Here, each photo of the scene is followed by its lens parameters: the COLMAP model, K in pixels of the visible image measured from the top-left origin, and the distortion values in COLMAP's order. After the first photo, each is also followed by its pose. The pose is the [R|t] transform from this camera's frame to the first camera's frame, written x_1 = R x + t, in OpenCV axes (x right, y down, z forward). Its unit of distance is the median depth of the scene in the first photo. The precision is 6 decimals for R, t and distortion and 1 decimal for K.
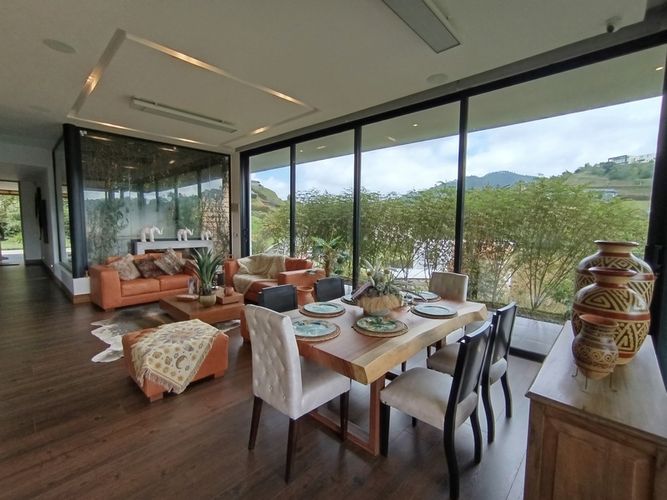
lens RADIAL K [[304.6, 0, 336.9], [0, 304.6, 249.4], [0, 0, 1]] dist [-0.016716, 0.010825]
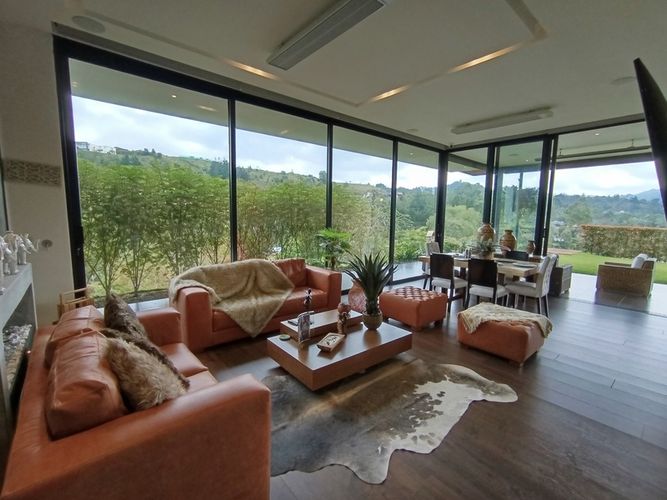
lens RADIAL K [[304.6, 0, 335.0], [0, 304.6, 249.6], [0, 0, 1]] dist [-0.016716, 0.010825]
pose [[0.117593, -0.122425, 0.985487, -0.839536], [0.066588, 0.991111, 0.115178, -0.073959], [-0.990827, 0.052078, 0.124700, 0.712971]]
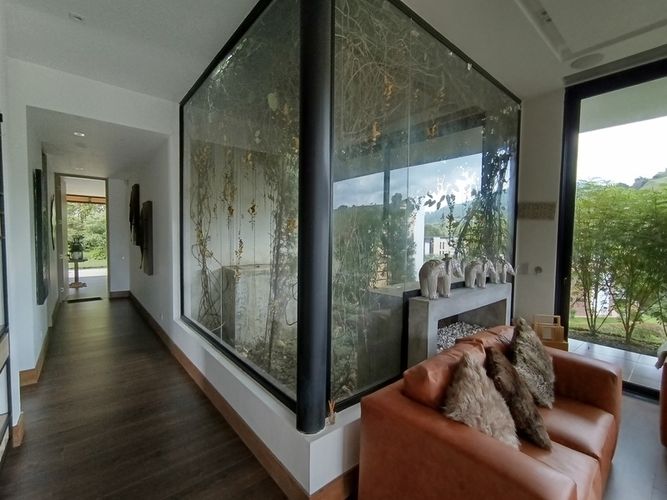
lens RADIAL K [[304.6, 0, 336.0], [0, 304.6, 249.7], [0, 0, 1]] dist [-0.016716, 0.010825]
pose [[0.992493, 0.007518, -0.122068, -0.718312], [-0.012085, 0.999253, -0.036718, -0.070448], [0.121700, 0.037917, 0.991842, 0.621180]]
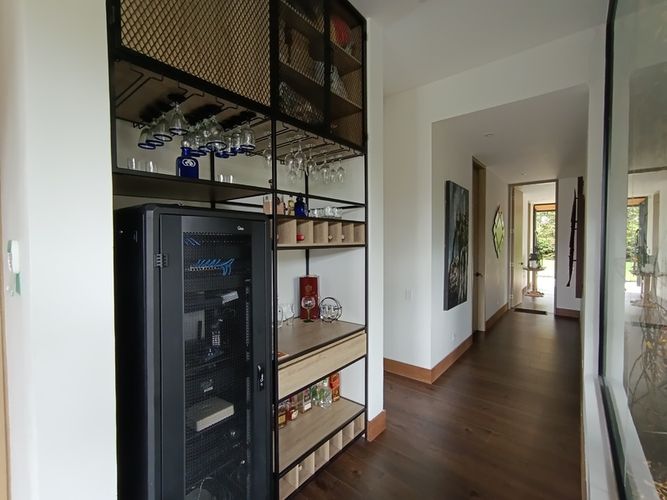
lens RADIAL K [[304.6, 0, 335.8], [0, 304.6, 250.2], [0, 0, 1]] dist [-0.016716, 0.010825]
pose [[0.073083, 0.013964, -0.997228, -0.759098], [-0.075890, 0.997081, 0.008401, -0.085608], [0.994434, 0.075066, 0.073930, 0.840746]]
